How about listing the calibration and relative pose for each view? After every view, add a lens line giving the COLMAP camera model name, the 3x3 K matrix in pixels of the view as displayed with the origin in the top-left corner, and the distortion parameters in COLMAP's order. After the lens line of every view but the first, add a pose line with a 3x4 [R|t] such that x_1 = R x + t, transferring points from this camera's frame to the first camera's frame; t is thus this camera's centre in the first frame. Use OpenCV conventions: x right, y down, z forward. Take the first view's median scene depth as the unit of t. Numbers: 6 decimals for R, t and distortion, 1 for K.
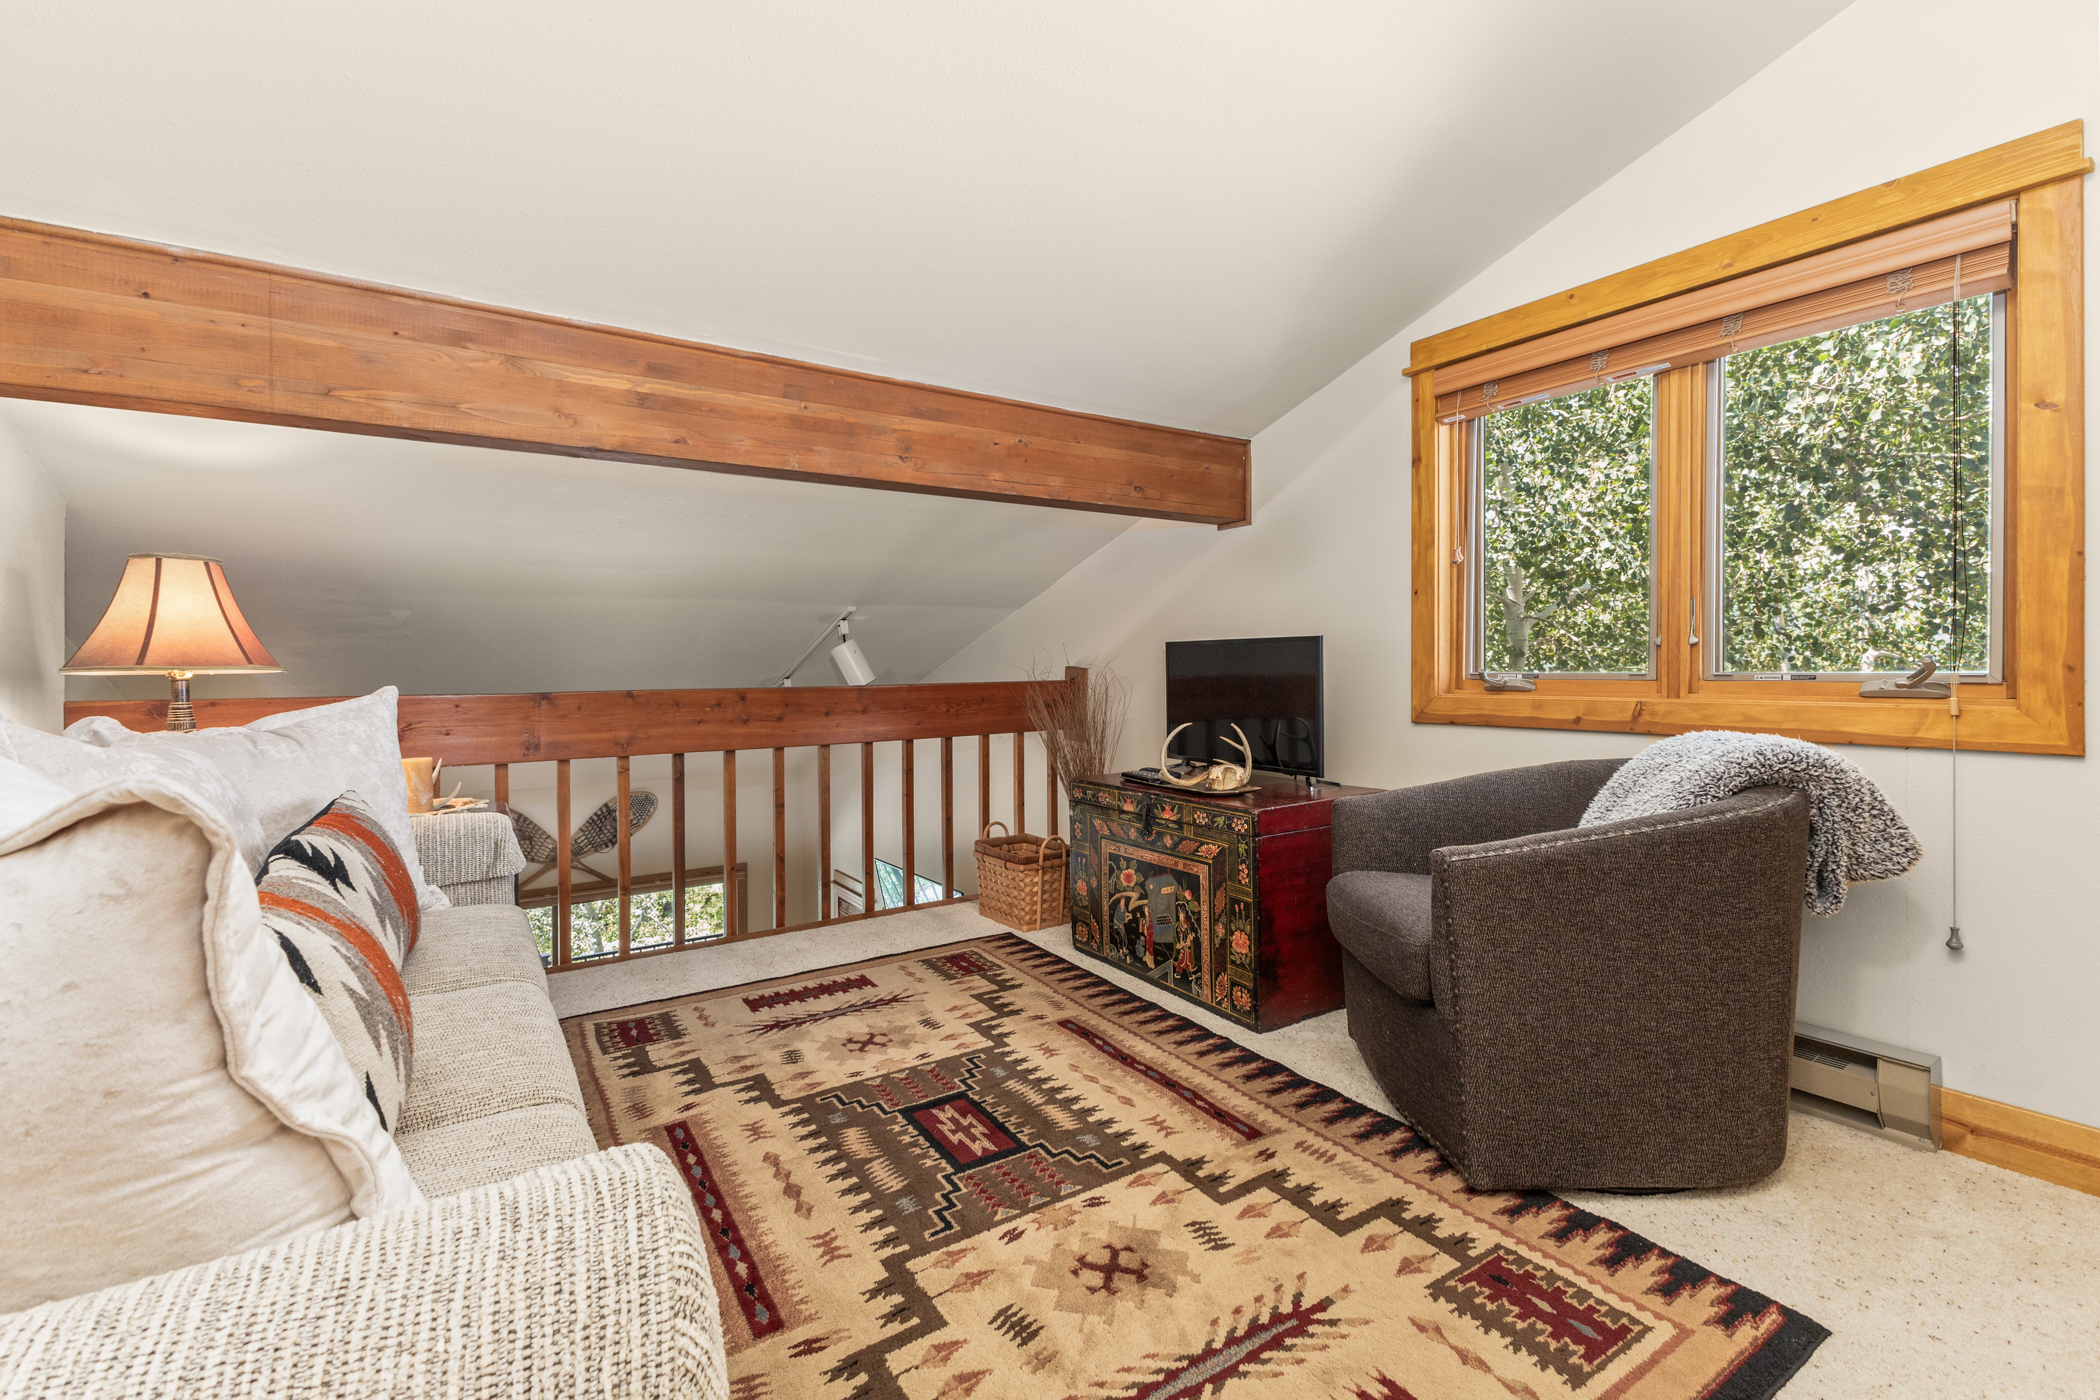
lens RADIAL K [[918.4, 0, 1019.4], [0, 918.4, 662.8], [0, 0, 1]] dist [0.015871, -0.005774]
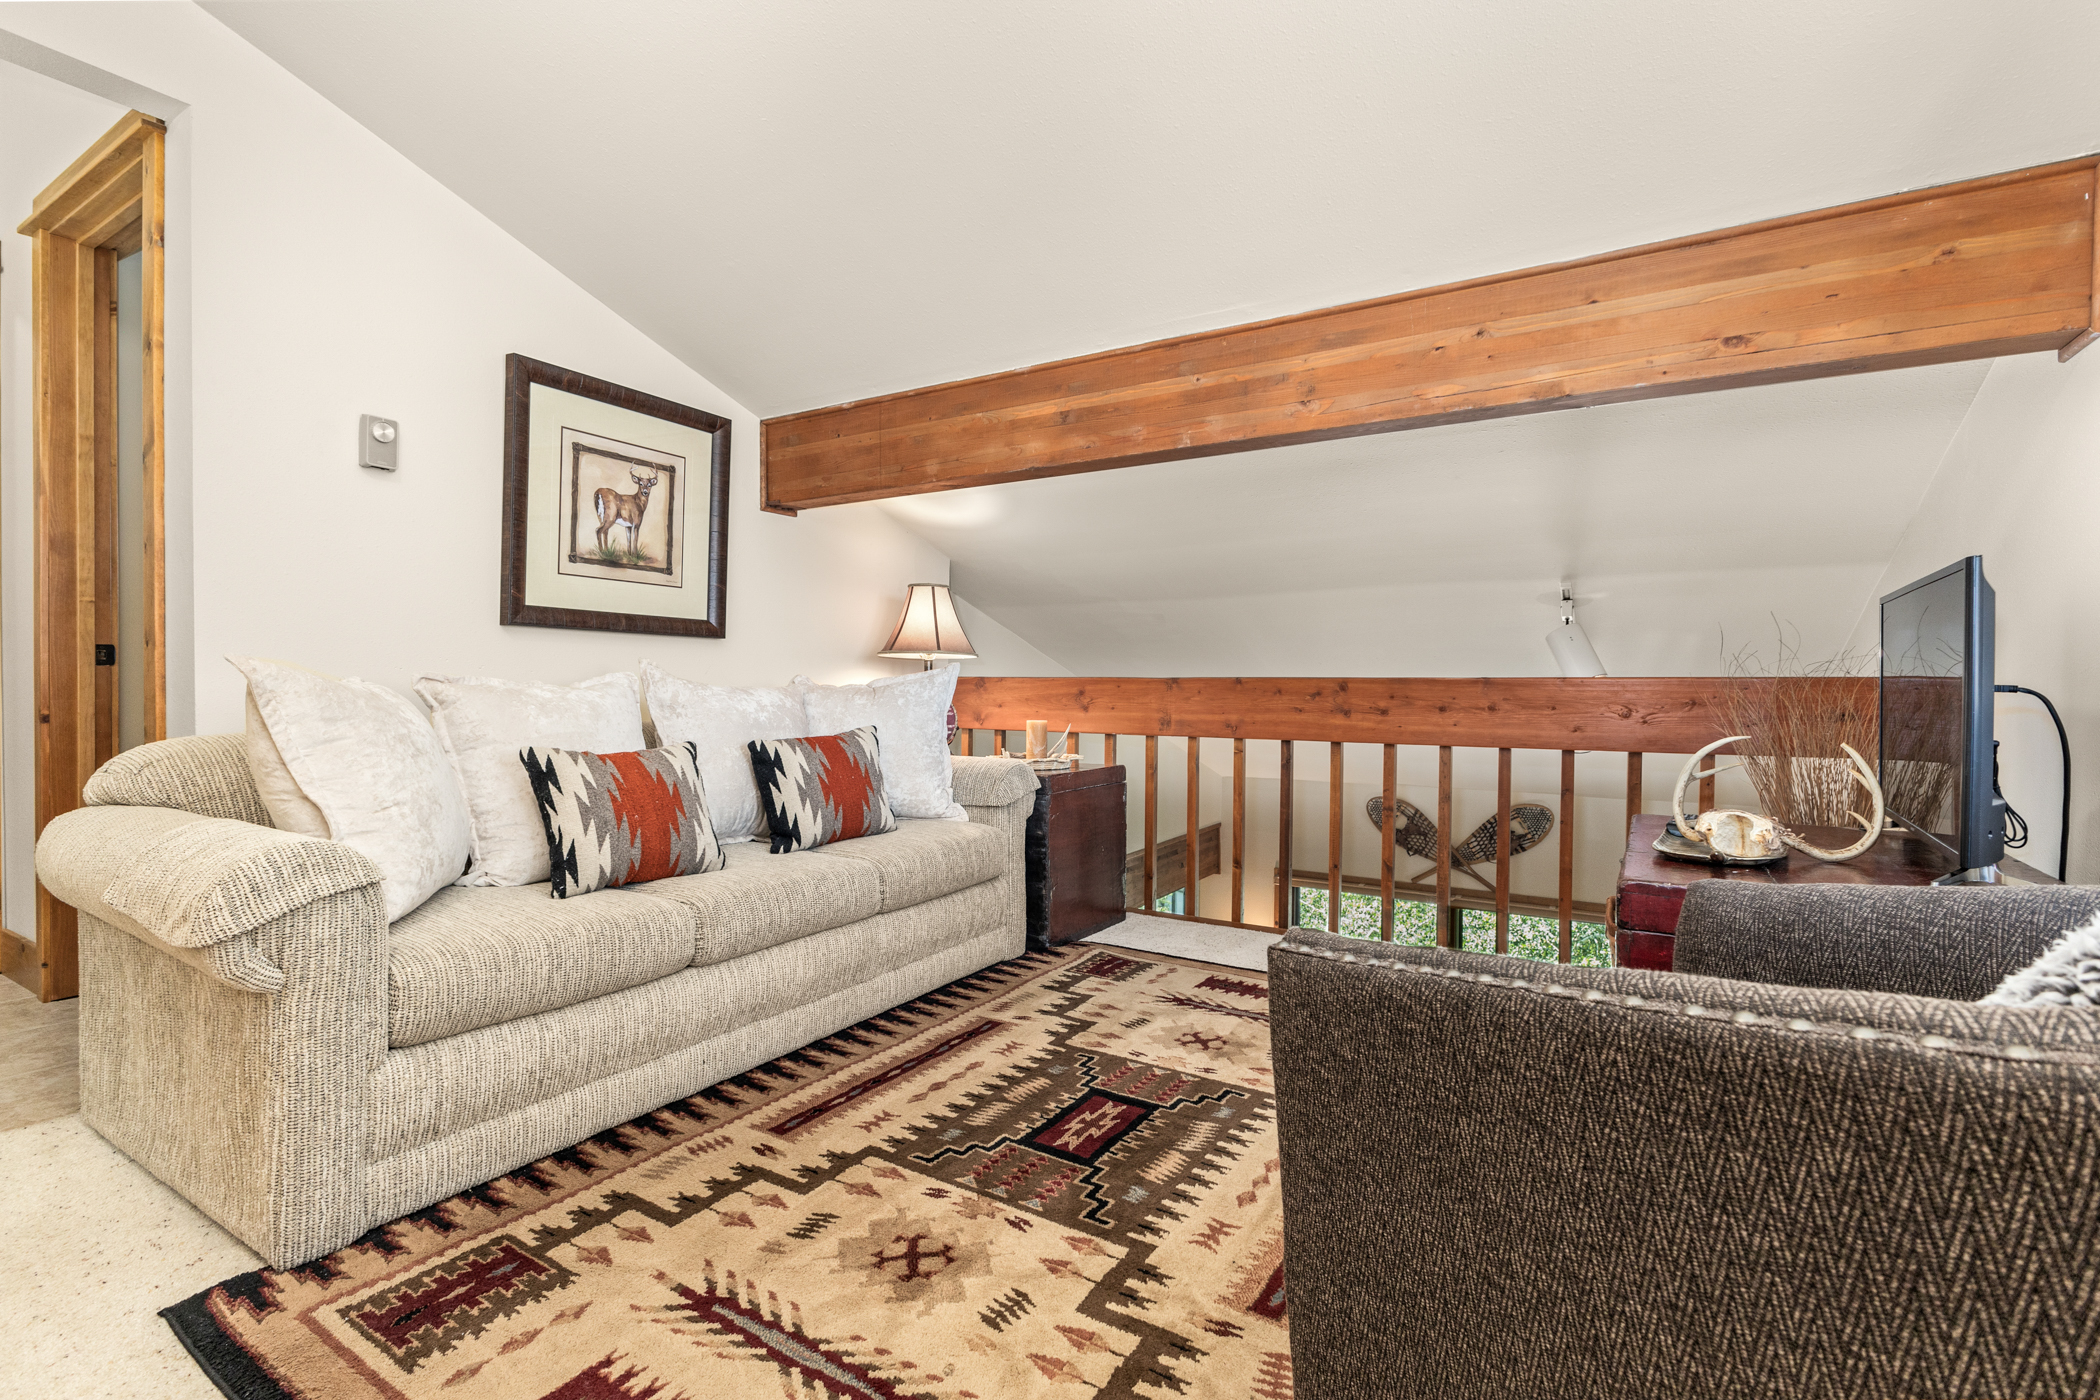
lens RADIAL K [[938.9, 0, 1038.5], [0, 938.9, 687.5], [0, 0, 1]] dist [-0.003961, -0.002890]
pose [[0.430184, 0.017316, -0.902575, 0.688866], [-0.007061, 0.999850, 0.015817, 0.039697], [0.902714, -0.000431, 0.430242, 0.481028]]
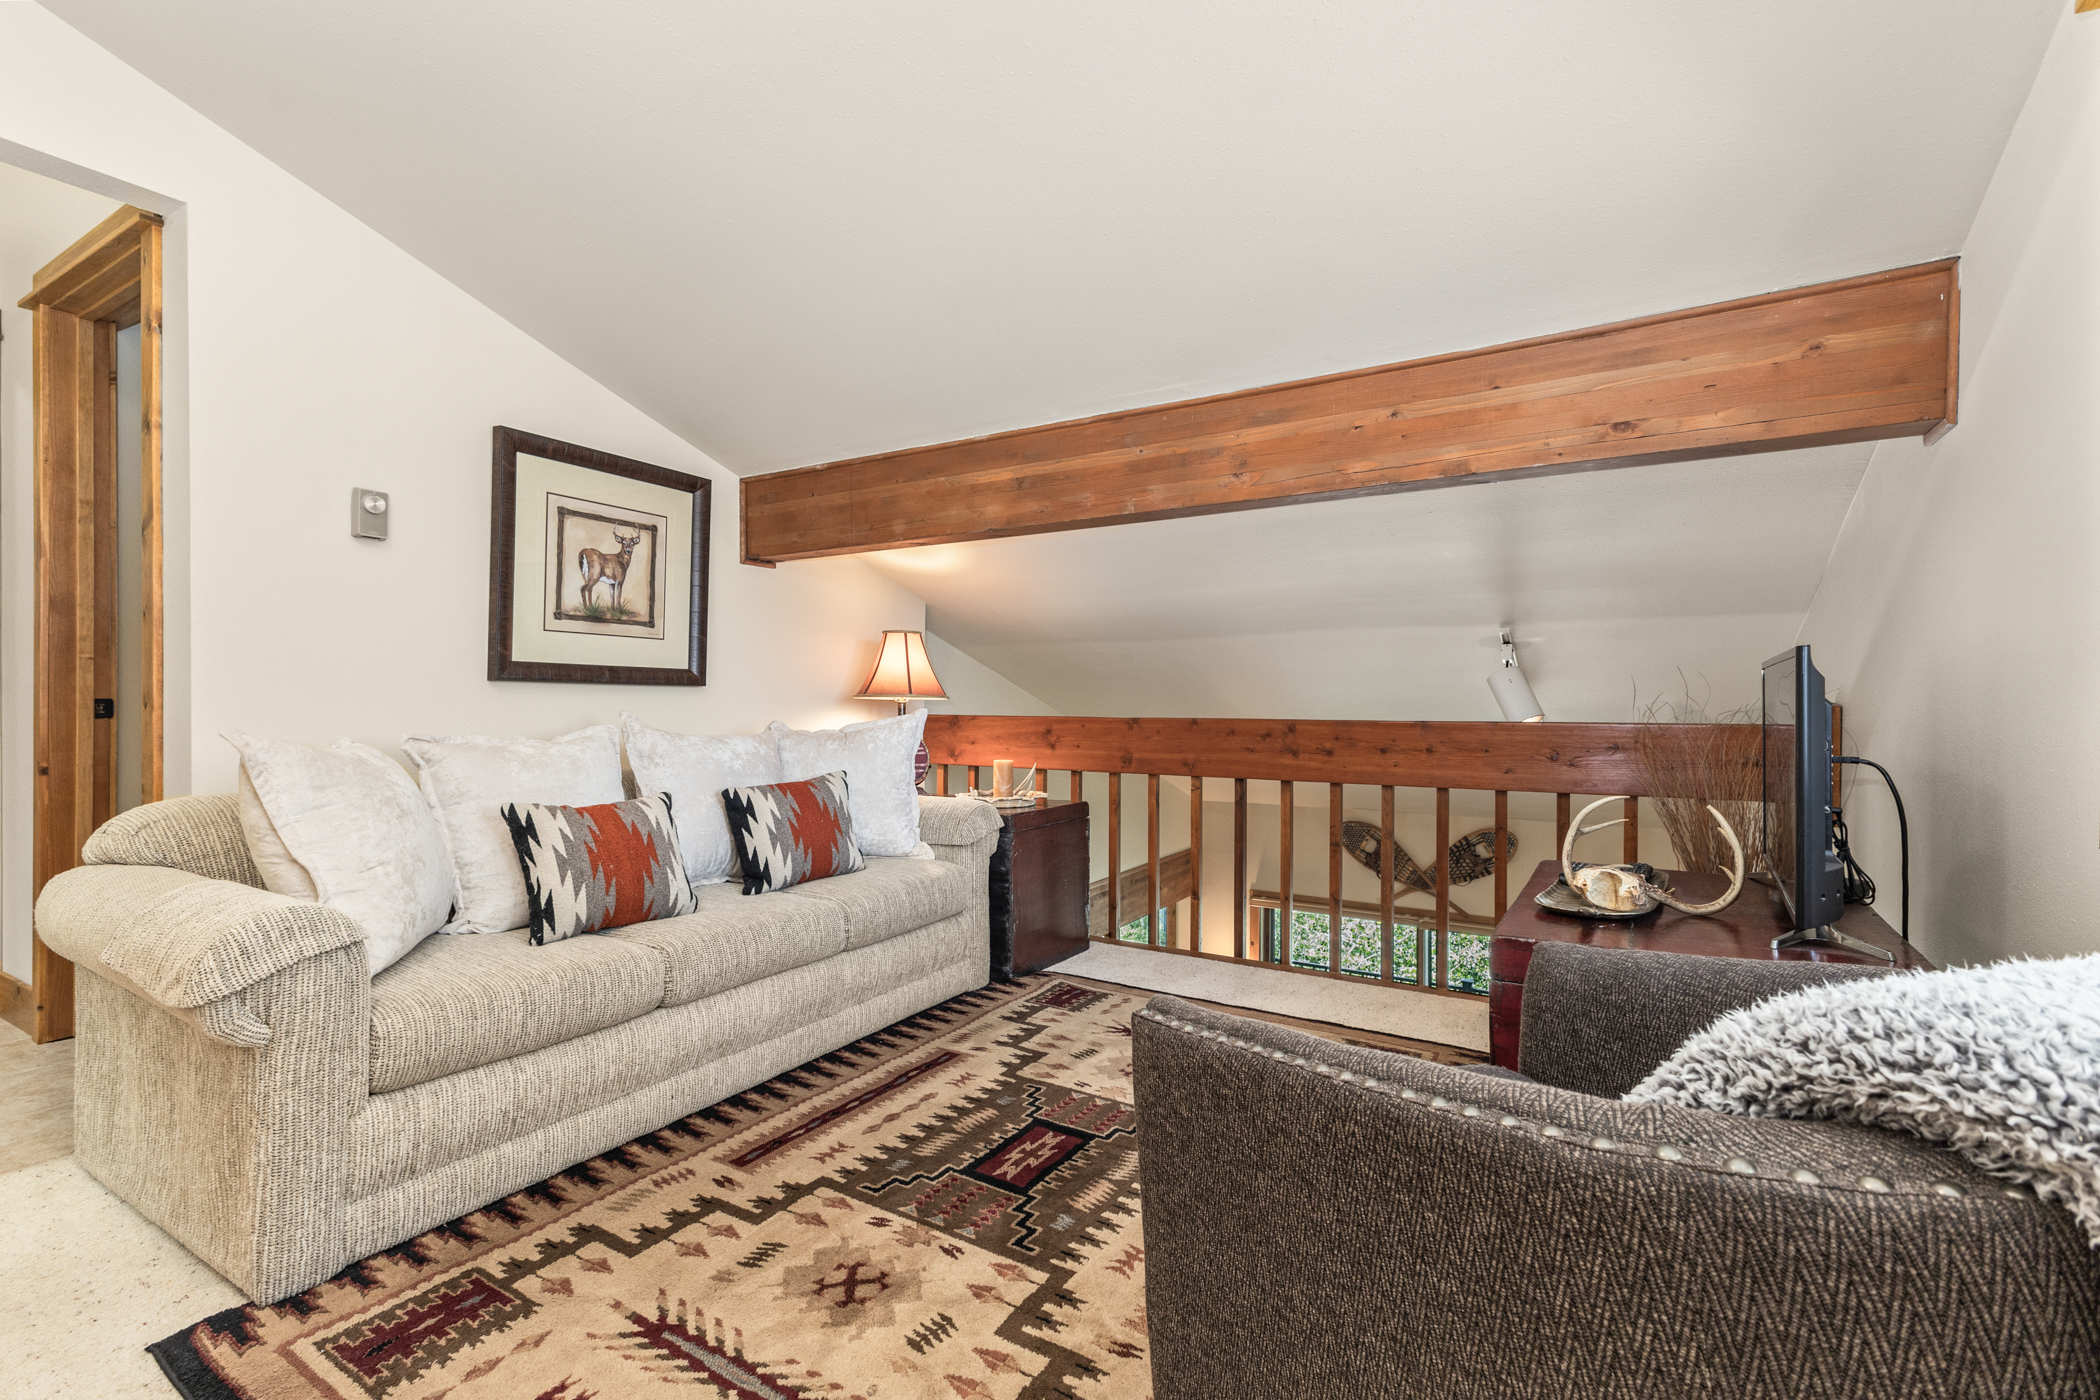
lens RADIAL K [[918.4, 0, 1038.0], [0, 918.4, 693.2], [0, 0, 1]] dist [0.015871, -0.005774]
pose [[0.433727, 0.003765, -0.901036, 0.762187], [-0.003382, 0.999991, 0.002550, -0.004348], [0.901038, 0.001941, 0.433736, 0.505210]]
